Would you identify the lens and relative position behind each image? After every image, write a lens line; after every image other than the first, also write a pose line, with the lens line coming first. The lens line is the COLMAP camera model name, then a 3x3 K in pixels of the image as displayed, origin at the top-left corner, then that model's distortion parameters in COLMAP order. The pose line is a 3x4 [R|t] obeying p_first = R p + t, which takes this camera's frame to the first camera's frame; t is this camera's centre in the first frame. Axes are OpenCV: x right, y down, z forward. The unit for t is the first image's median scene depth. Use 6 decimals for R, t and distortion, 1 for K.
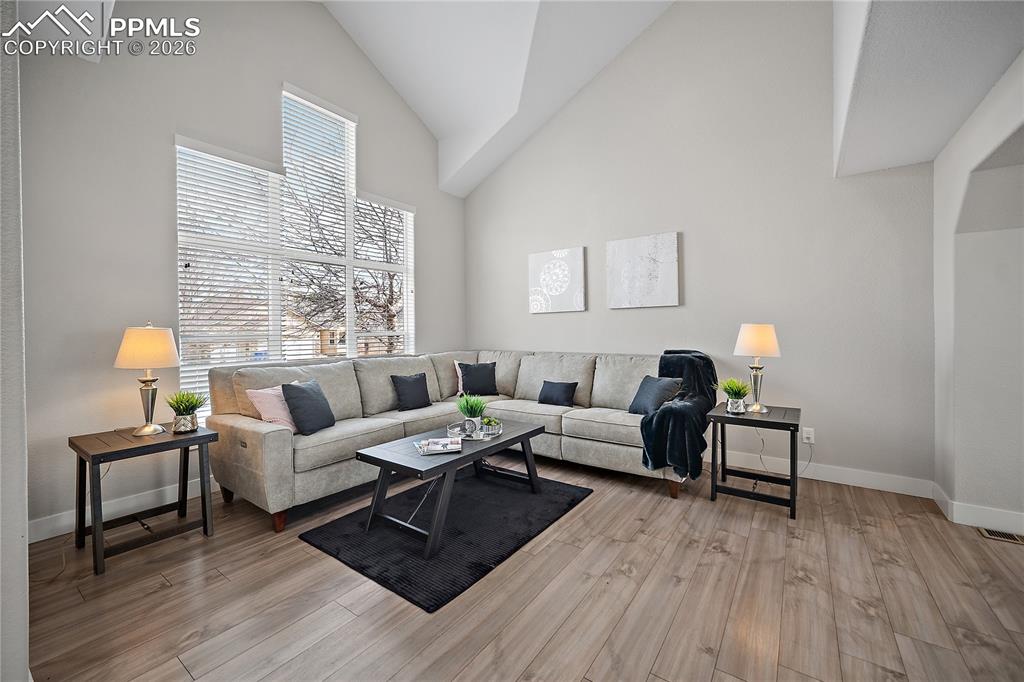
lens RADIAL K [[409.9, 0, 524.2], [0, 409.9, 330.3], [0, 0, 1]] dist [-0.003439, -0.000139]
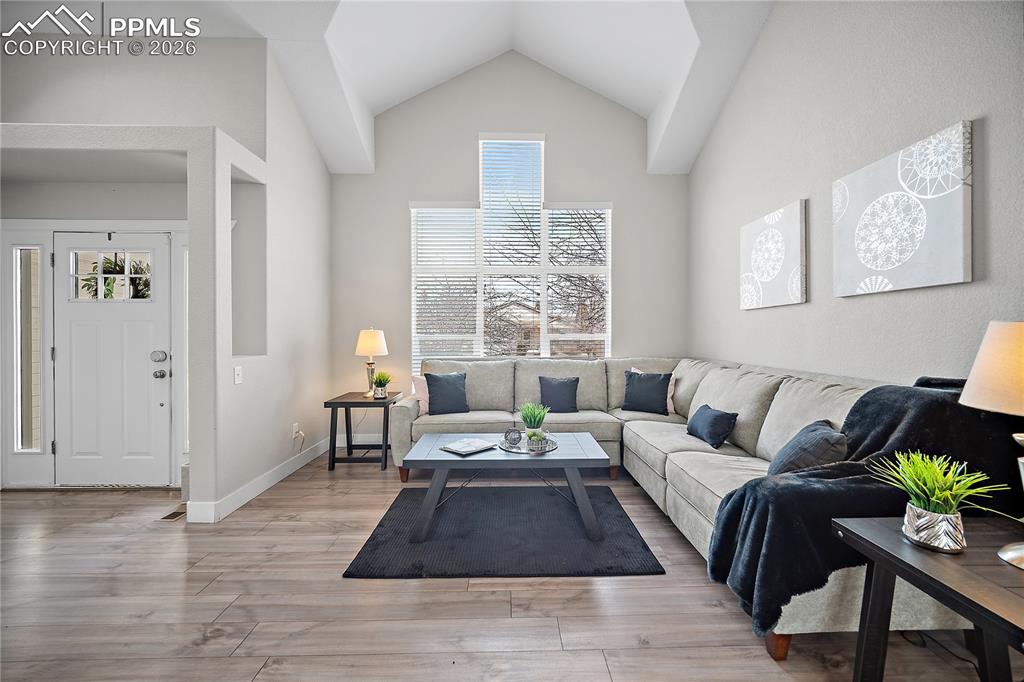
lens RADIAL K [[409.9, 0, 516.6], [0, 409.9, 334.1], [0, 0, 1]] dist [-0.003439, -0.000139]
pose [[0.583695, 0.009330, -0.811919, 0.488399], [-0.003343, 0.999953, 0.009088, -0.005717], [0.811966, -0.002590, 0.583699, 0.353385]]
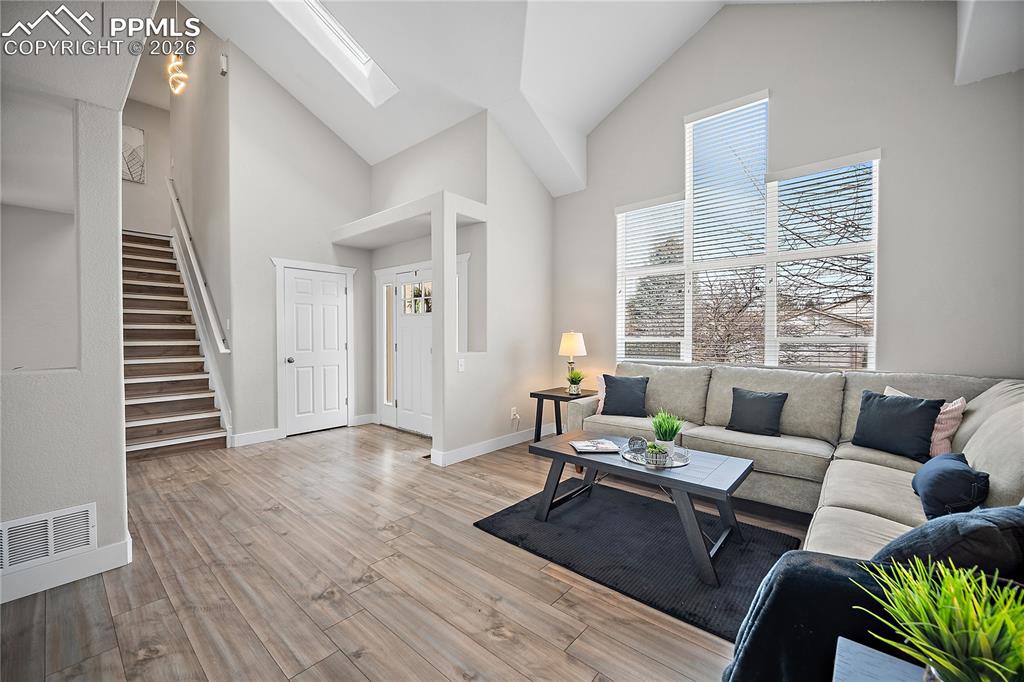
lens RADIAL K [[409.9, 0, 514.2], [0, 409.9, 342.0], [0, 0, 1]] dist [-0.003439, -0.000139]
pose [[-0.116973, 0.023691, -0.992852, 0.601210], [-0.000478, 0.999714, 0.023911, -0.006885], [0.993135, 0.003272, -0.116929, 0.646508]]
